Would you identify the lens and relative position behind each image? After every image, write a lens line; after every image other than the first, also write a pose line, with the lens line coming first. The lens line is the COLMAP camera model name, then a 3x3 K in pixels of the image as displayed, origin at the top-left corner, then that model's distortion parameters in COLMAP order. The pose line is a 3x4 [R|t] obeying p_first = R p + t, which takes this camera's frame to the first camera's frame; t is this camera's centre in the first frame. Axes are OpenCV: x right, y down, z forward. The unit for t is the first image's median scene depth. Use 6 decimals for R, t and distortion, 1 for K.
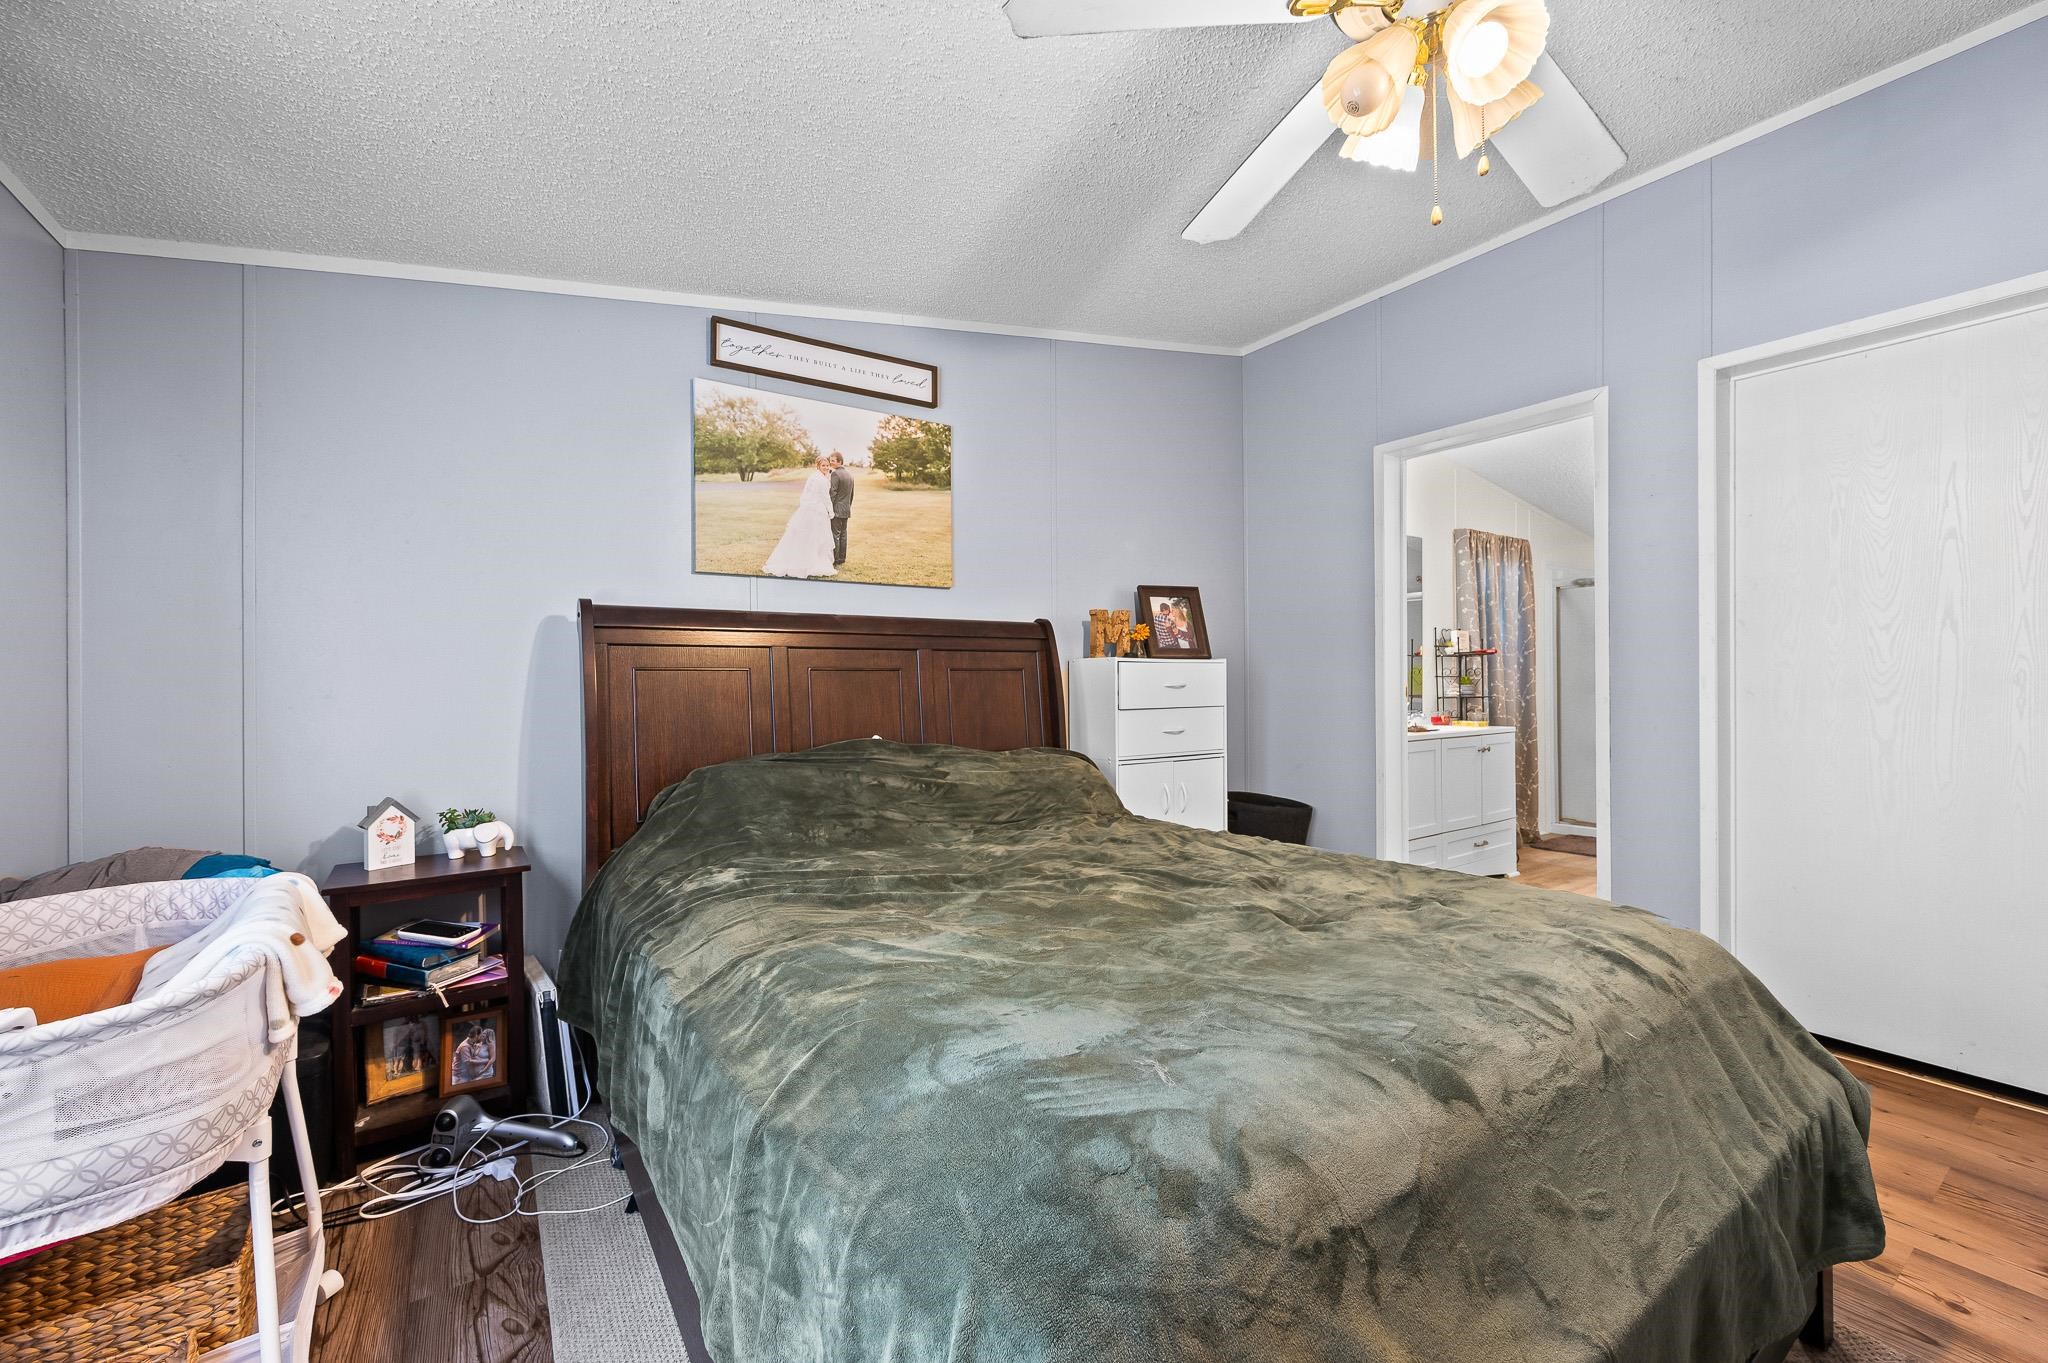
lens RADIAL K [[824.5, 0, 1020.1], [0, 824.5, 681.3], [0, 0, 1]] dist [-0.002057, -0.000552]
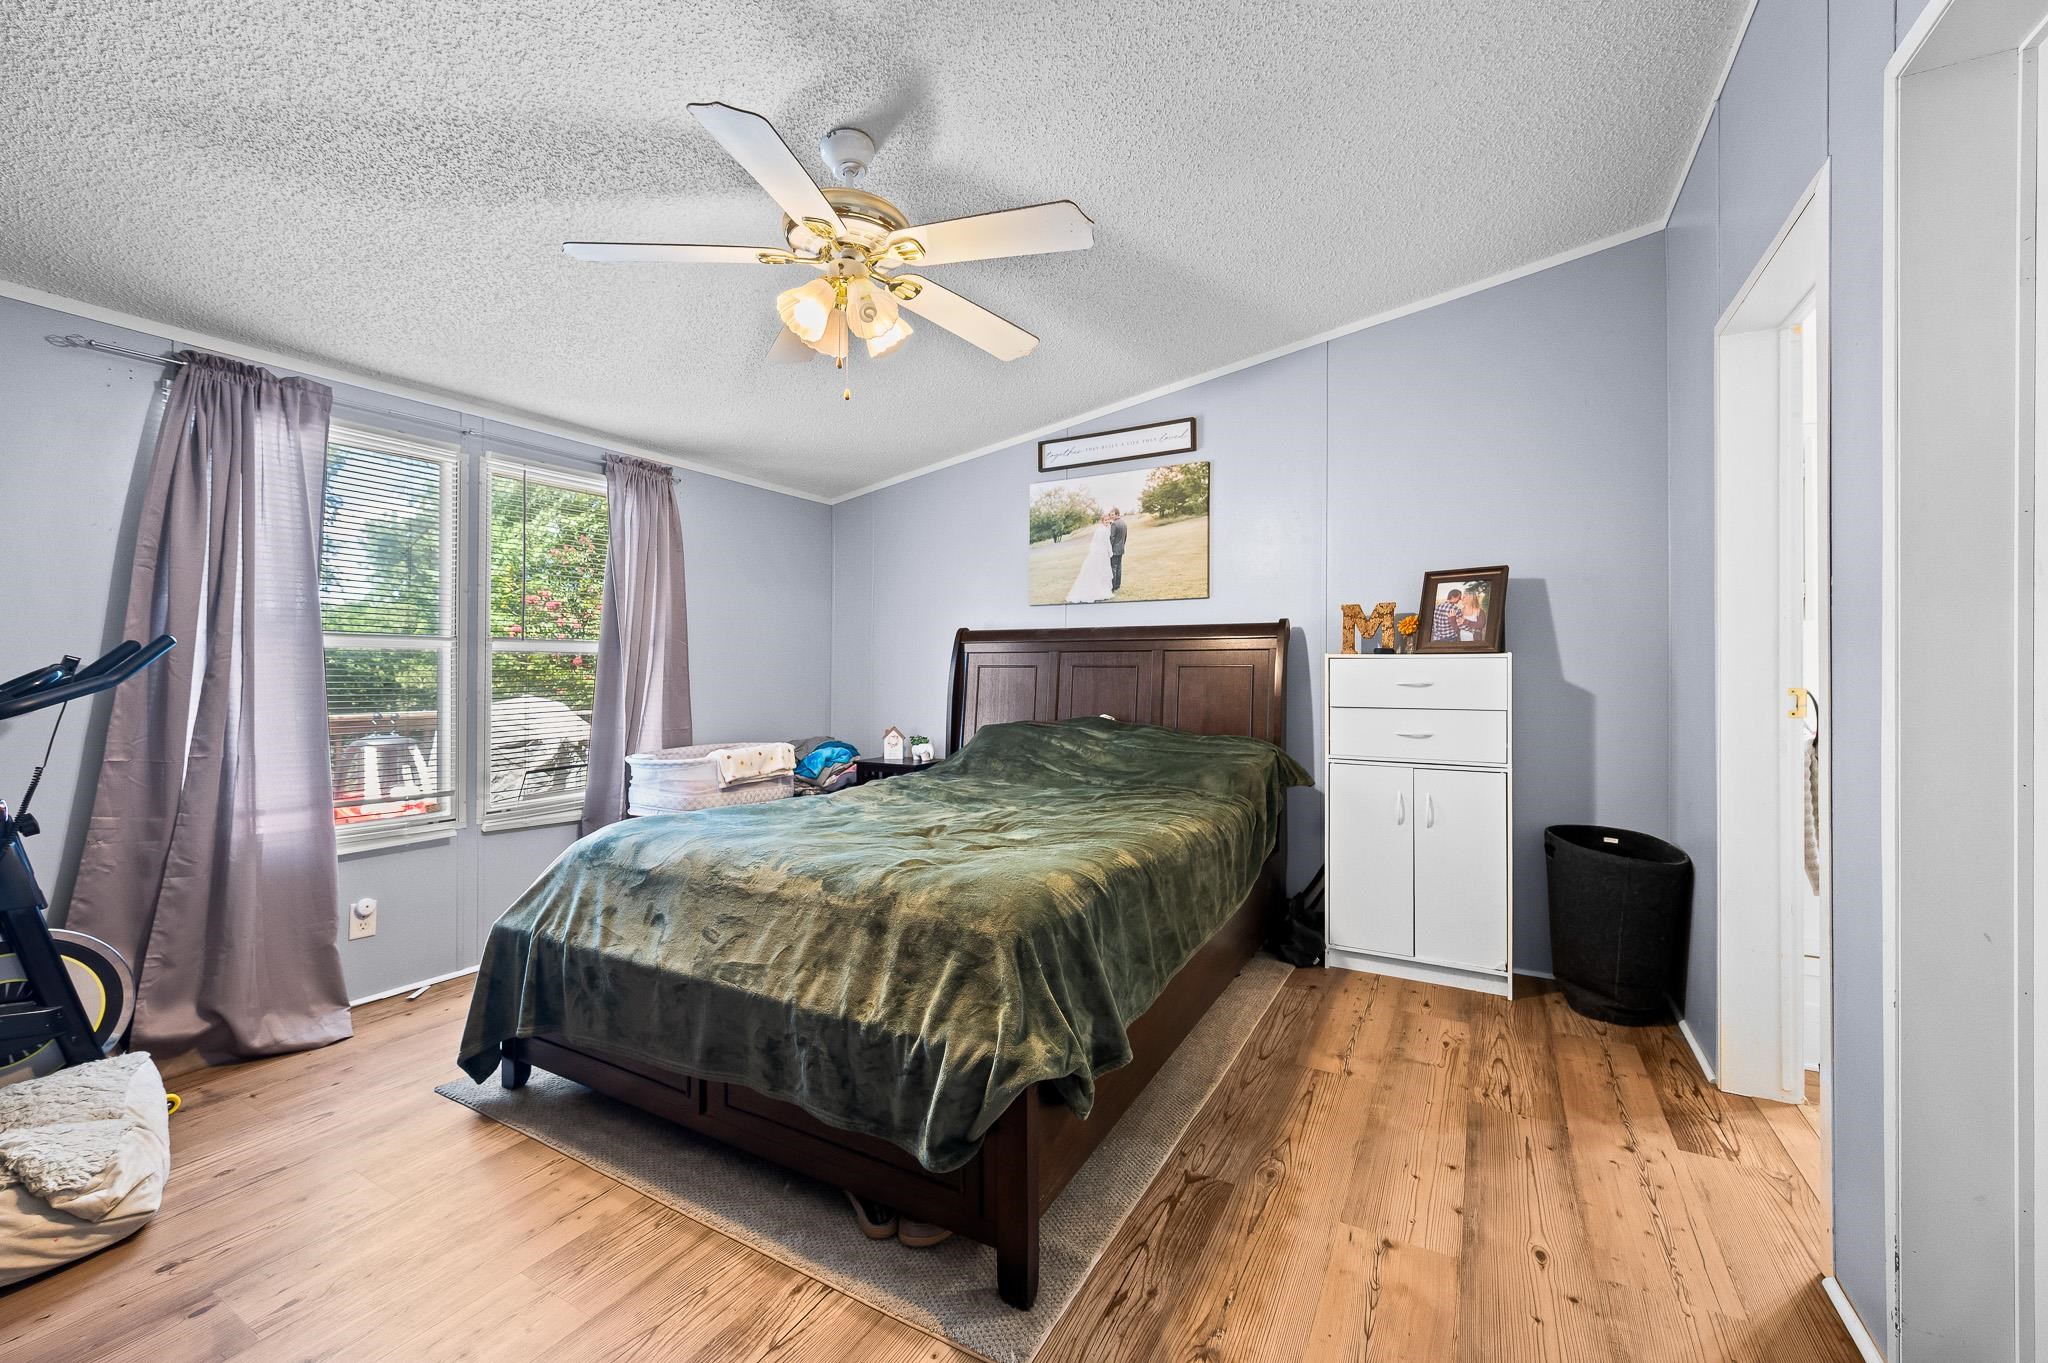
lens RADIAL K [[824.5, 0, 1020.1], [0, 824.5, 681.3], [0, 0, 1]] dist [-0.002057, -0.000552]
pose [[0.435284, 0.013525, -0.900192, 0.911688], [-0.013162, 0.999876, 0.008659, 0.000561], [0.900197, 0.008079, 0.435408, 0.252265]]
